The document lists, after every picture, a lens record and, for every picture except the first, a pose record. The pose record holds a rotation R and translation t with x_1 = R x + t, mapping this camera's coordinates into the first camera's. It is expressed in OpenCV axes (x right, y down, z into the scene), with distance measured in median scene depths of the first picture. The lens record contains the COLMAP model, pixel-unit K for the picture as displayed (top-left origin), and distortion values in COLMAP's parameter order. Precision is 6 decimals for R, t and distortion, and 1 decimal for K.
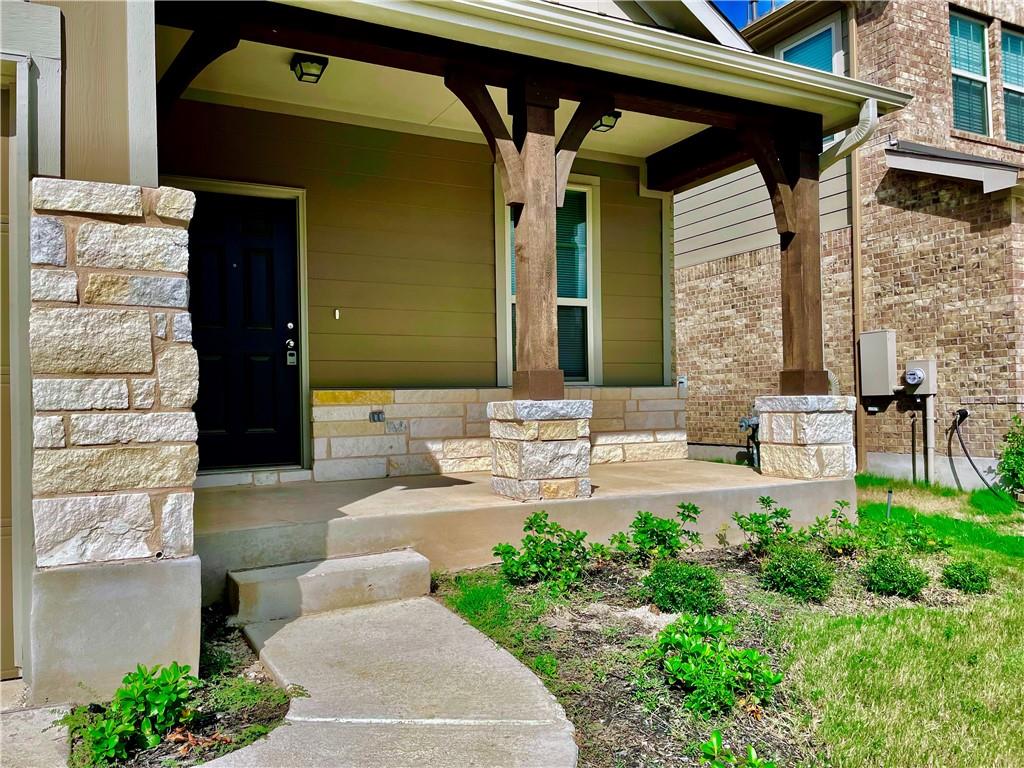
lens RADIAL K [[862.2, 0, 512.0], [0, 862.2, 384.0], [0, 0, 1]] dist [0.129554, -0.199903]
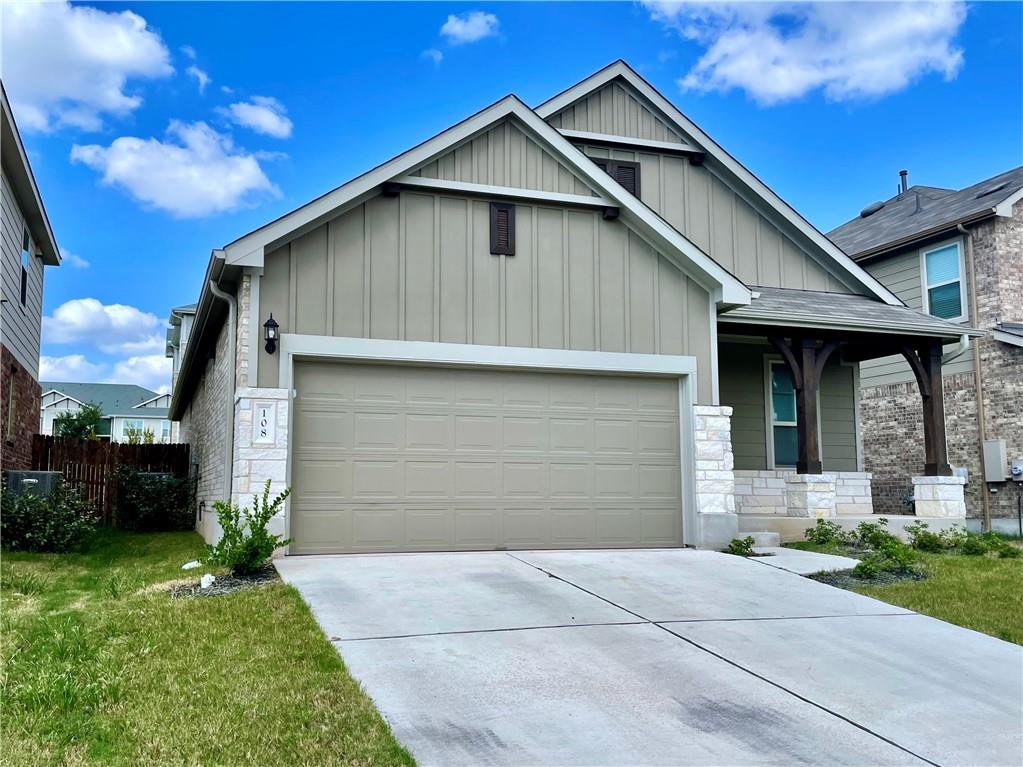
lens RADIAL K [[868.5, 0, 511.5], [0, 868.5, 383.5], [0, 0, 1]] dist [0.035100, -0.013218]
pose [[0.987114, 0.000041, -0.160020, -0.291997], [-0.016830, 0.994480, -0.103565, 0.024533], [0.159133, 0.104923, 0.981666, -1.087402]]
